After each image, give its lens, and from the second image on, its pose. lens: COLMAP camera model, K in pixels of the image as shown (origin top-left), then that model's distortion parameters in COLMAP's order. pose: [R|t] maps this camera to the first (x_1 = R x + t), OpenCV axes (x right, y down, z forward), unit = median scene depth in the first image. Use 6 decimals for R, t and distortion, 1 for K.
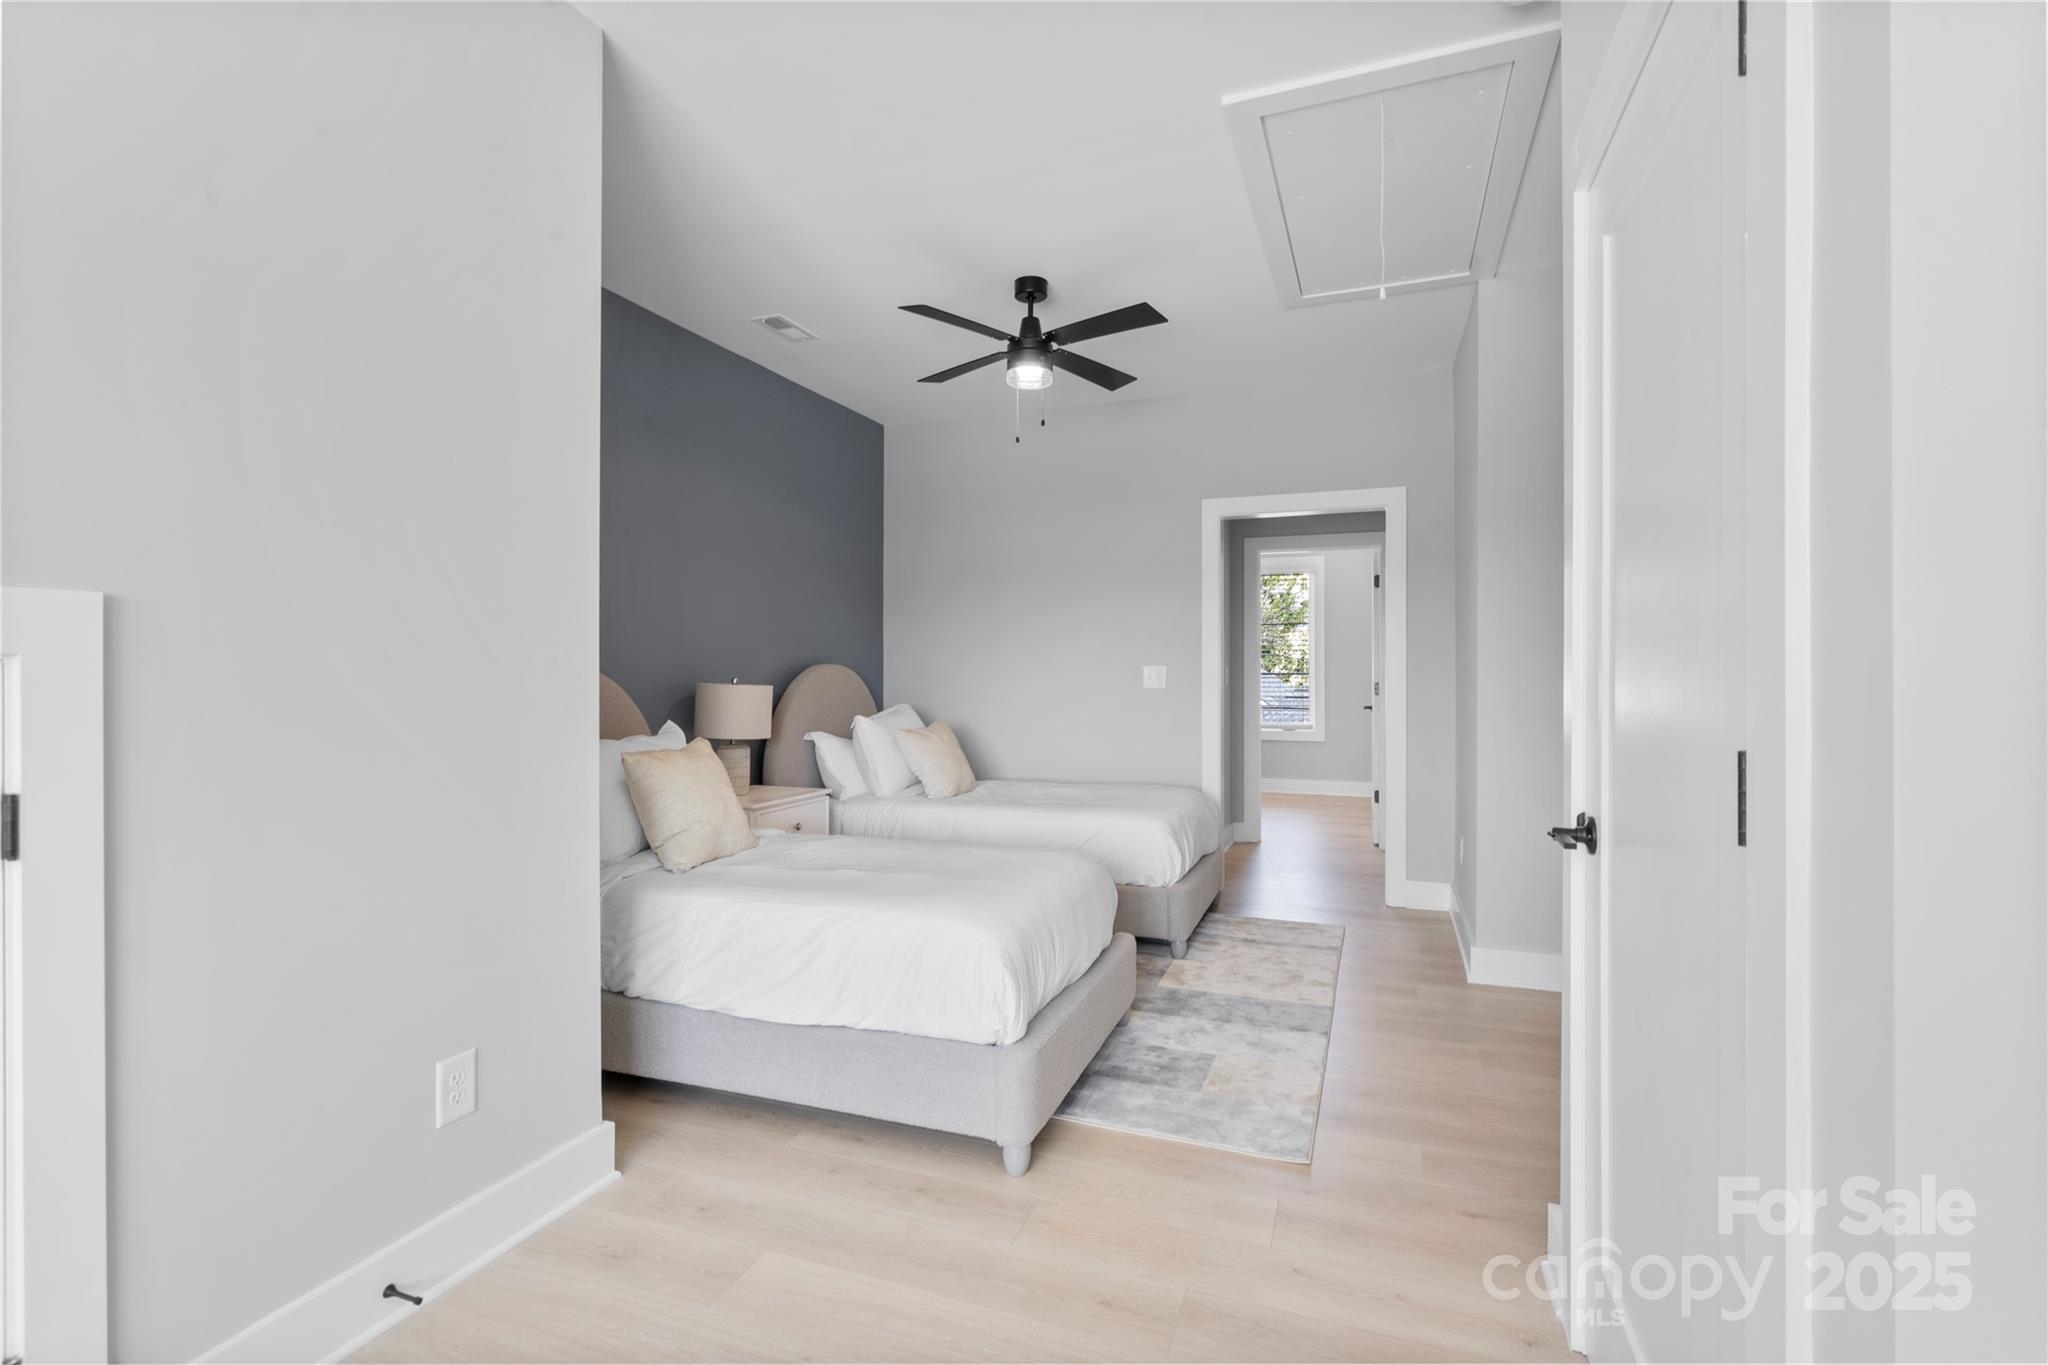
lens RADIAL K [[954.8, 0, 1036.1], [0, 954.8, 676.0], [0, 0, 1]] dist [-0.008720, 0.001023]
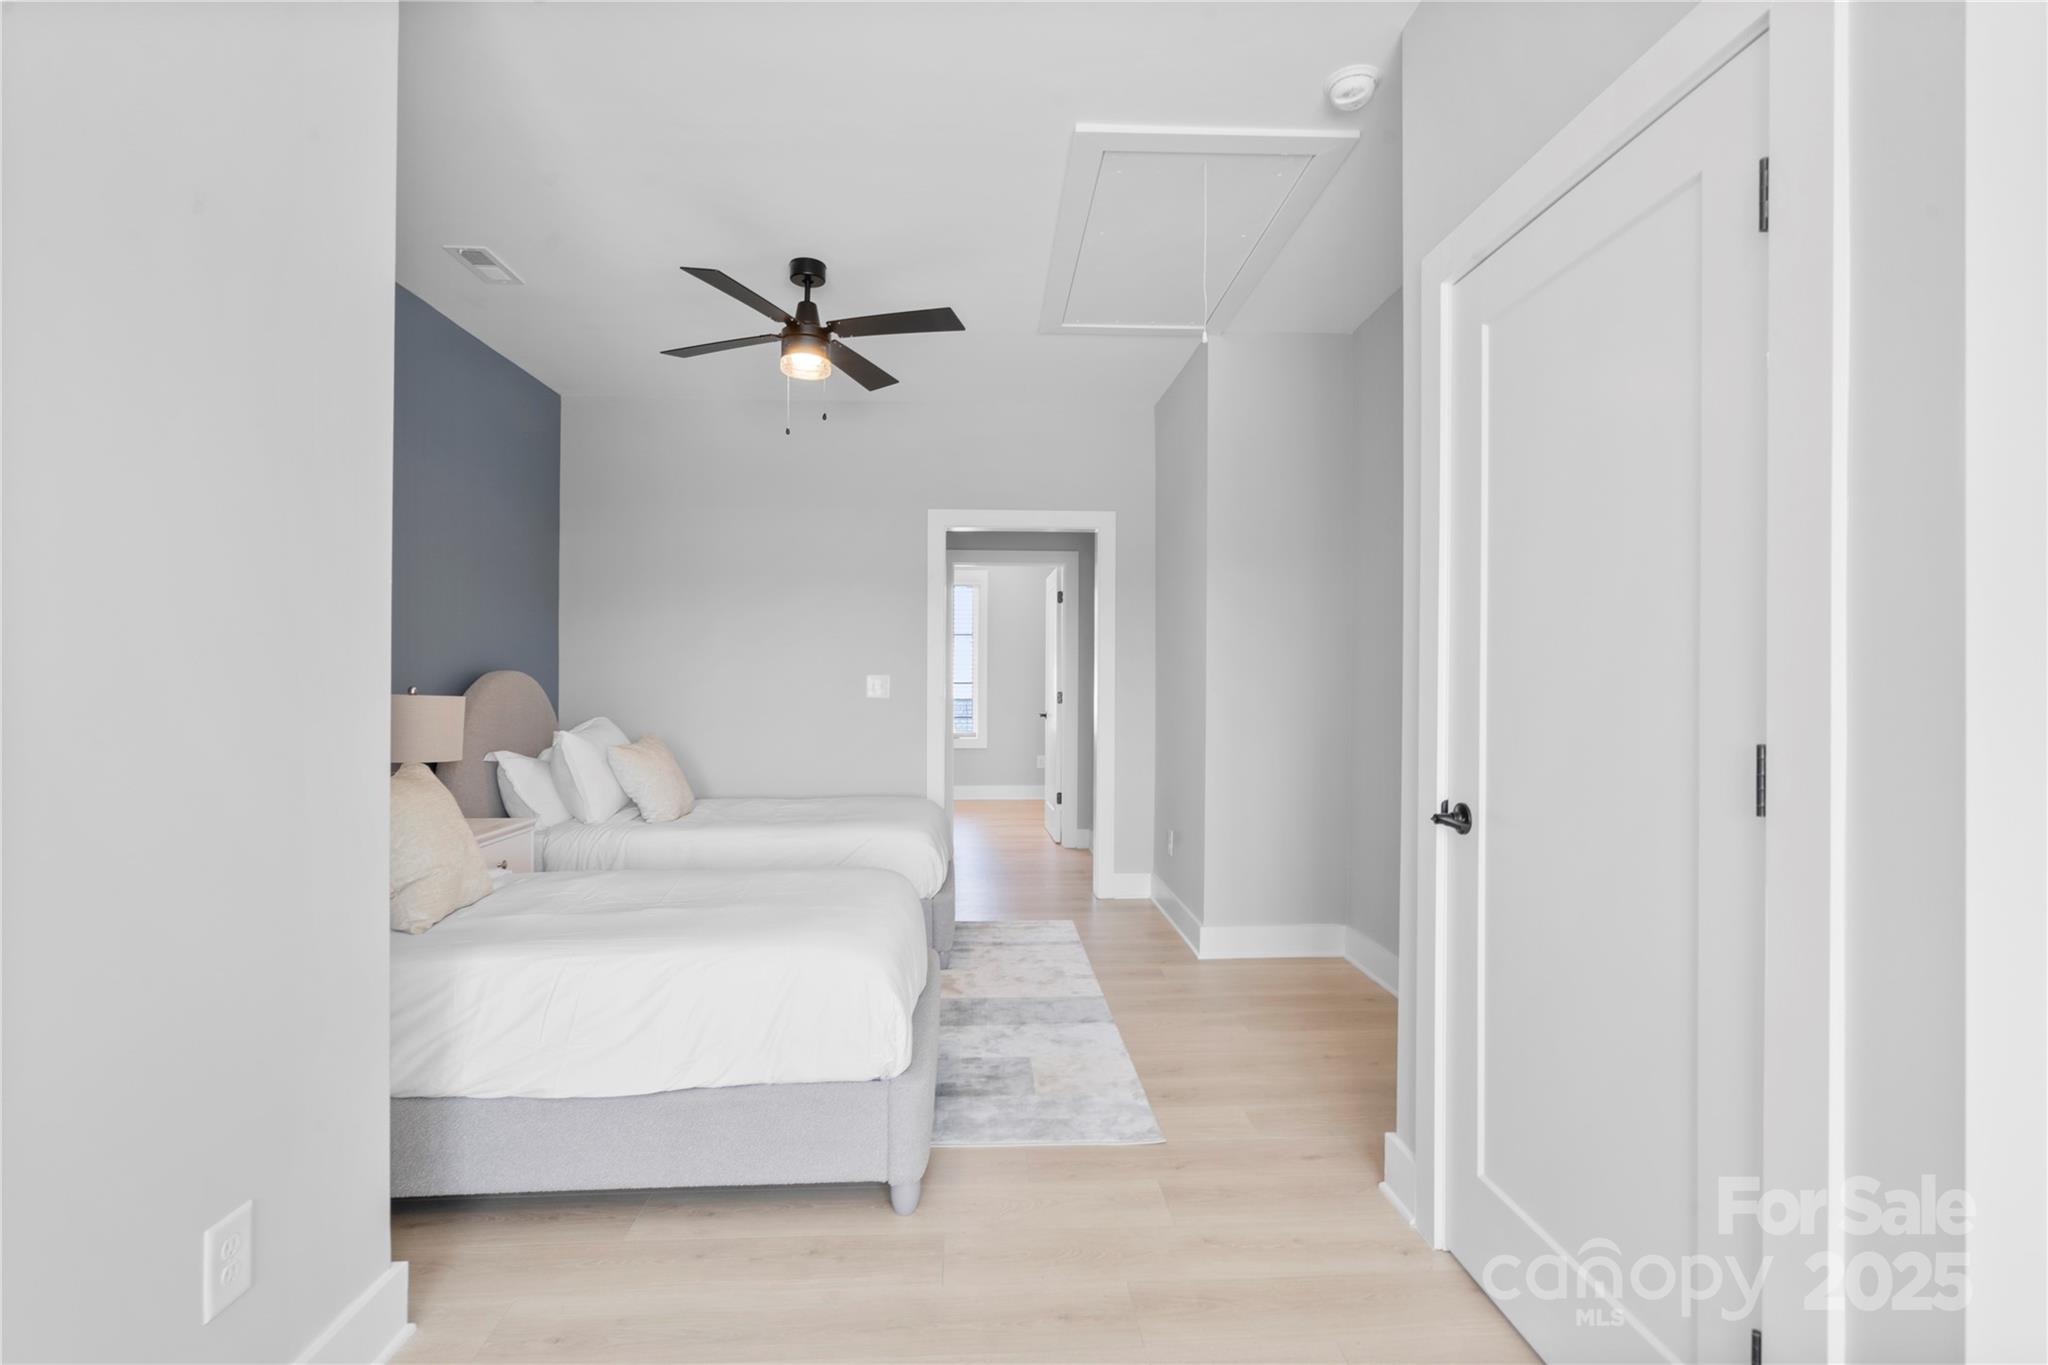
lens RADIAL K [[954.8, 0, 1034.6], [0, 954.8, 684.5], [0, 0, 1]] dist [-0.008720, 0.001023]
pose [[0.911133, 0.003100, 0.412101, -0.223284], [-0.002653, 0.999995, -0.001657, 0.000542], [-0.412104, 0.000416, 0.911137, 0.065815]]
